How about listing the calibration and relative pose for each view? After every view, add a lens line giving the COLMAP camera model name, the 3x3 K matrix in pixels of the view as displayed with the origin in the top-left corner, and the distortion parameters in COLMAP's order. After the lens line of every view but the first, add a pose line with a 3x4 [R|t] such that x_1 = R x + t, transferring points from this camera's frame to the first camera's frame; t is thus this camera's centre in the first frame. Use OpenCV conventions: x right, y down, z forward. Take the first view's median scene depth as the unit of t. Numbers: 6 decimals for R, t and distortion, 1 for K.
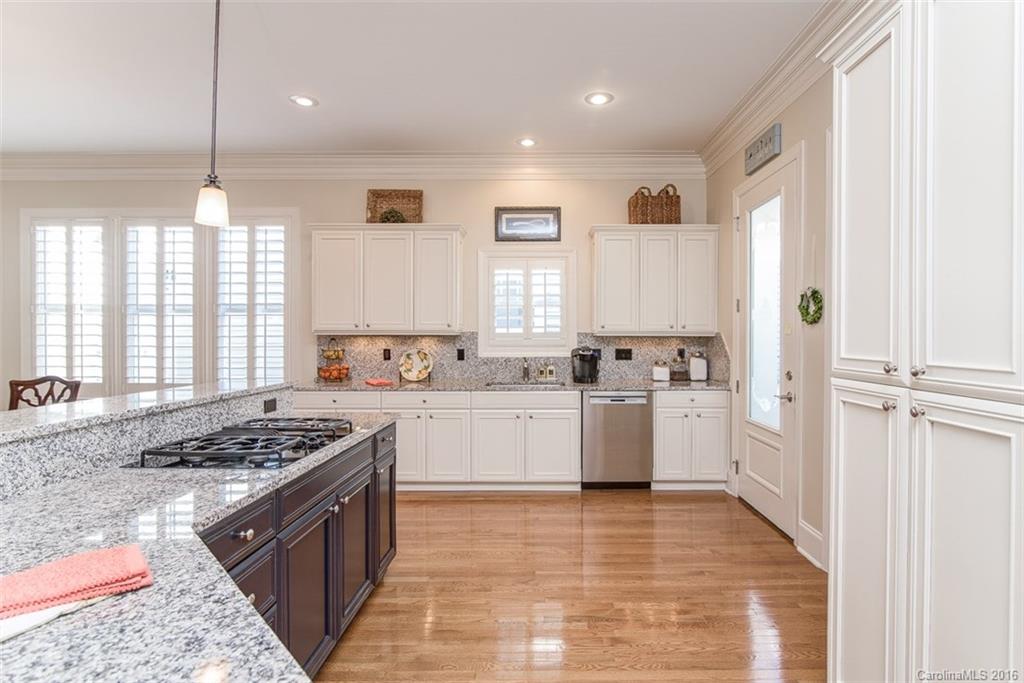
lens RADIAL K [[515.3, 0, 539.5], [0, 515.3, 333.6], [0, 0, 1]] dist [-0.014900, 0.002019]
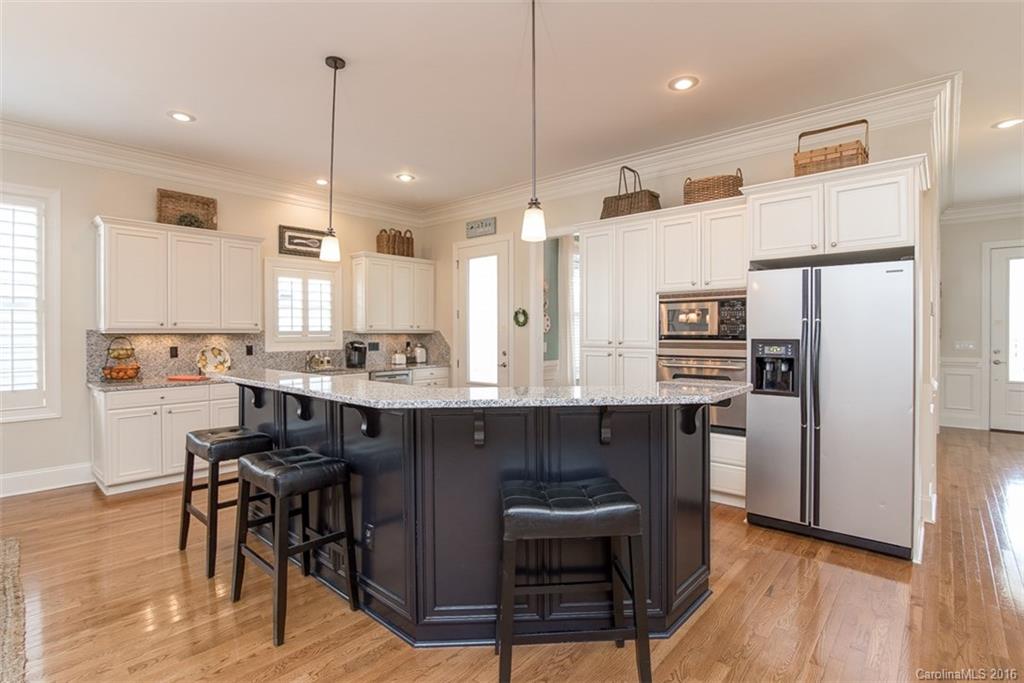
lens RADIAL K [[489.2, 0, 508.5], [0, 489.2, 335.4], [0, 0, 1]] dist [-0.024294, 0.000154]
pose [[0.663859, -0.007008, 0.747825, -0.578875], [0.002910, 0.999973, 0.006788, 0.002695], [-0.747852, -0.002331, 0.663861, -0.138430]]
